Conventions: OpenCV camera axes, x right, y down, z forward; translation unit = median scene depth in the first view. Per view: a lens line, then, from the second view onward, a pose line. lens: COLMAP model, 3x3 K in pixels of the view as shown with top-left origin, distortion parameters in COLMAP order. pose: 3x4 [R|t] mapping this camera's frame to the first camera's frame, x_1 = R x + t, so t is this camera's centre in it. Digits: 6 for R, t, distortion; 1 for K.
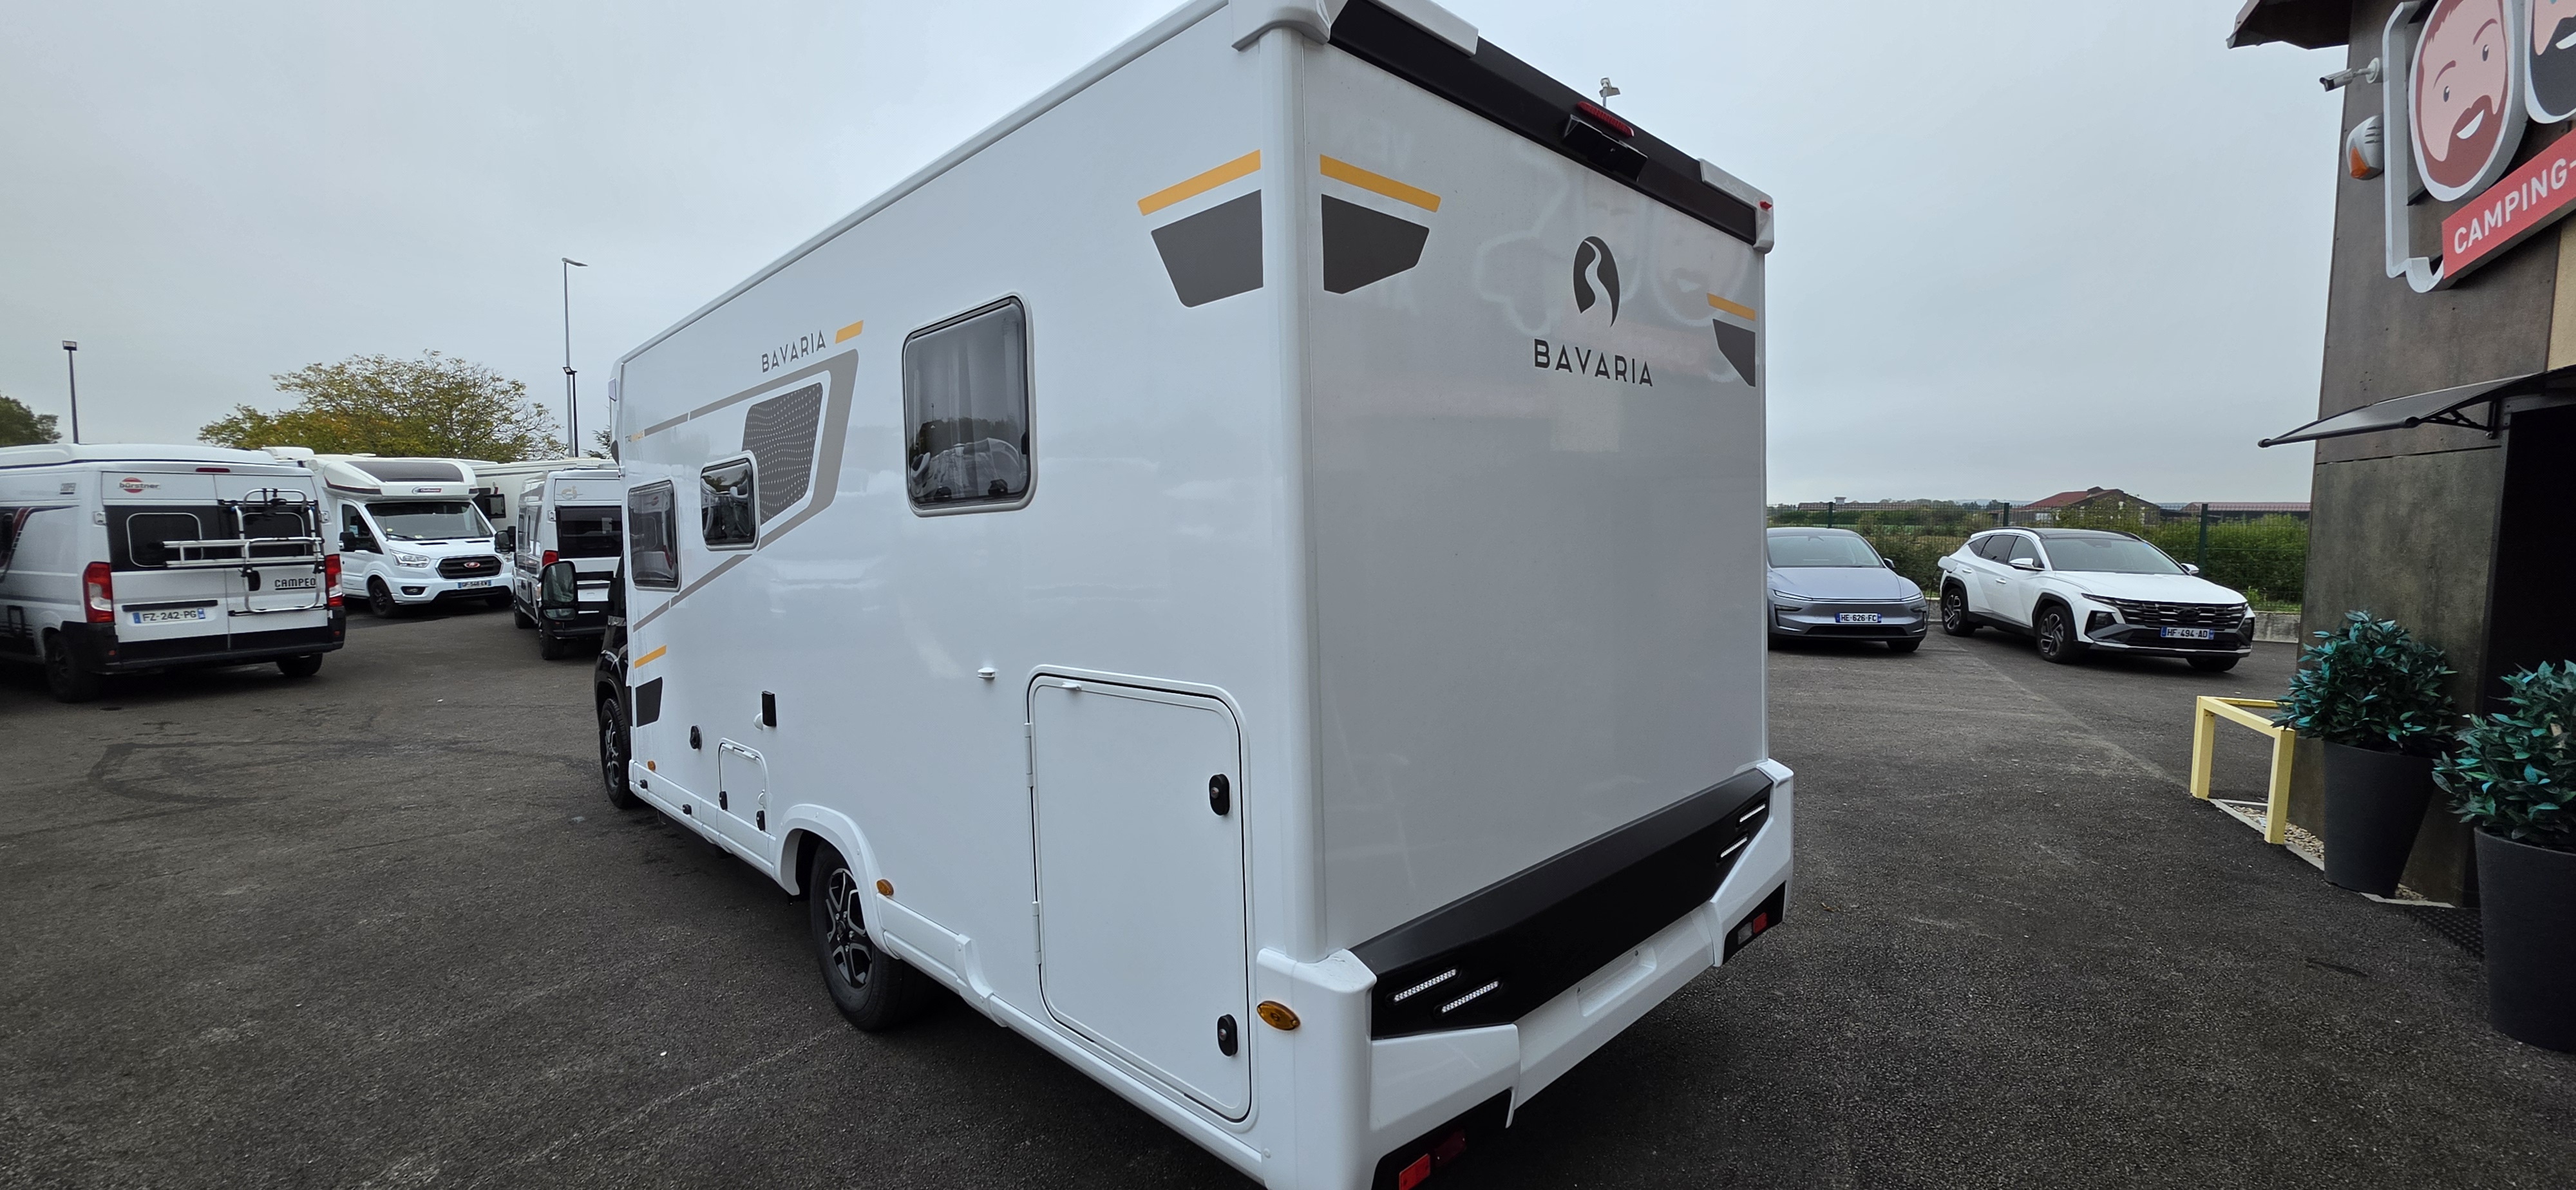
lens RADIAL K [[1034.4, 0, 1297.9], [0, 1034.4, 588.1], [0, 0, 1]] dist [-0.003565, 0.001409]
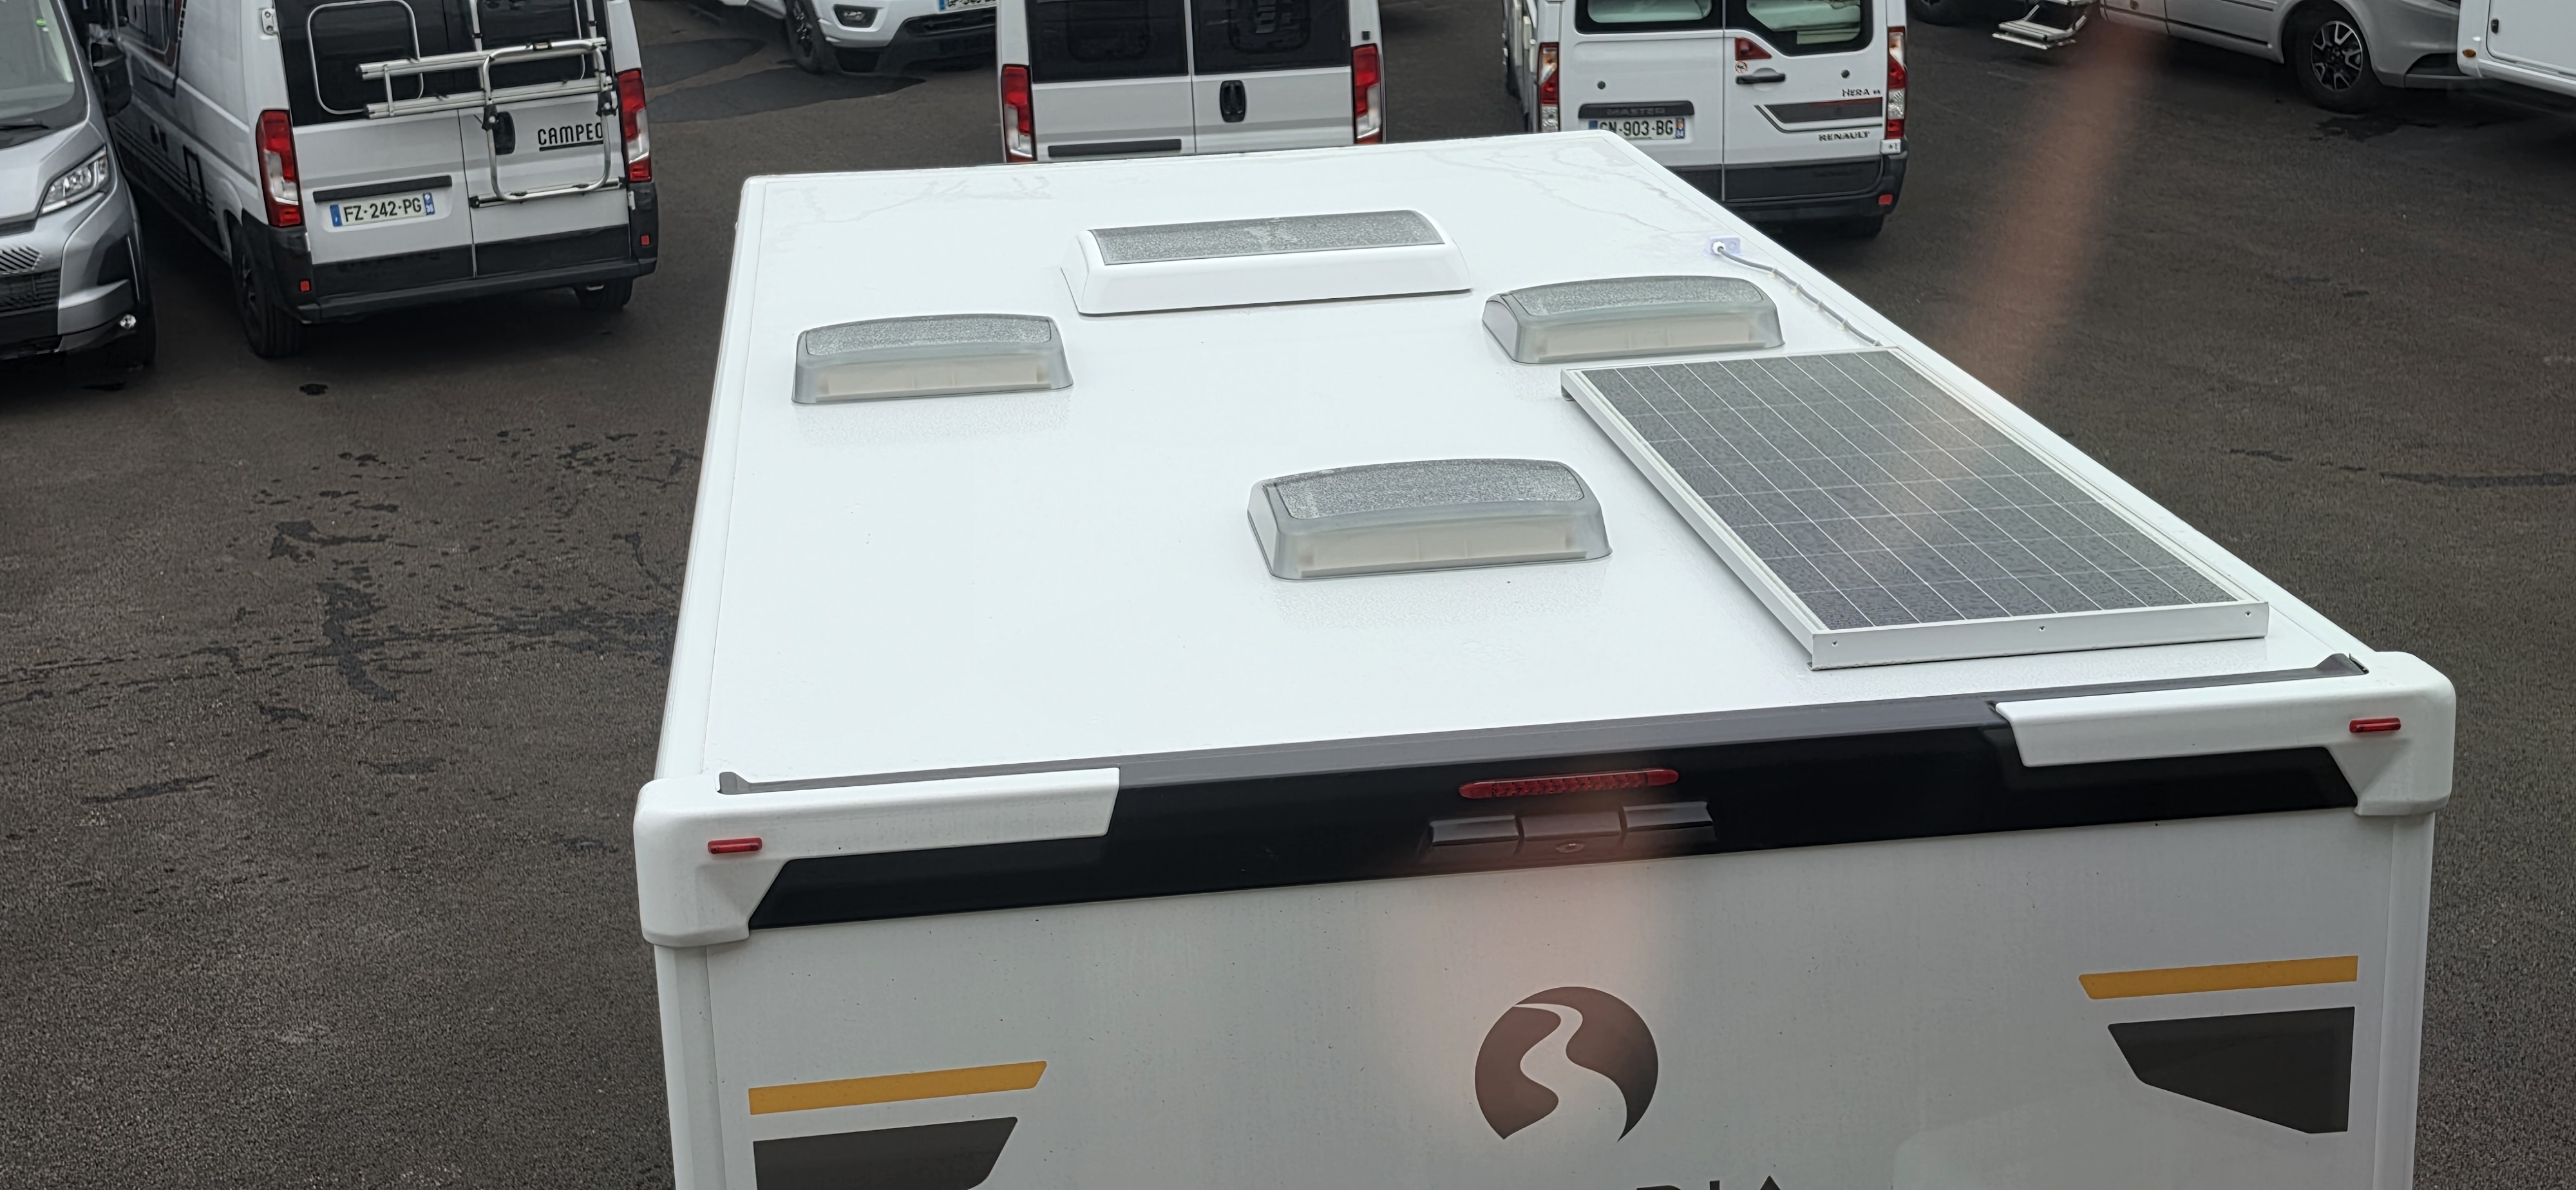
lens RADIAL K [[3618.7, 0, 1295.1], [0, 3618.7, 599.3], [0, 0, 1]] dist [0.103205, 0.000000]
pose [[0.787152, 0.172948, -0.592015, 0.312417], [-0.011340, 0.963775, 0.266475, -0.258723], [0.616655, -0.203042, 0.760598, -0.095787]]
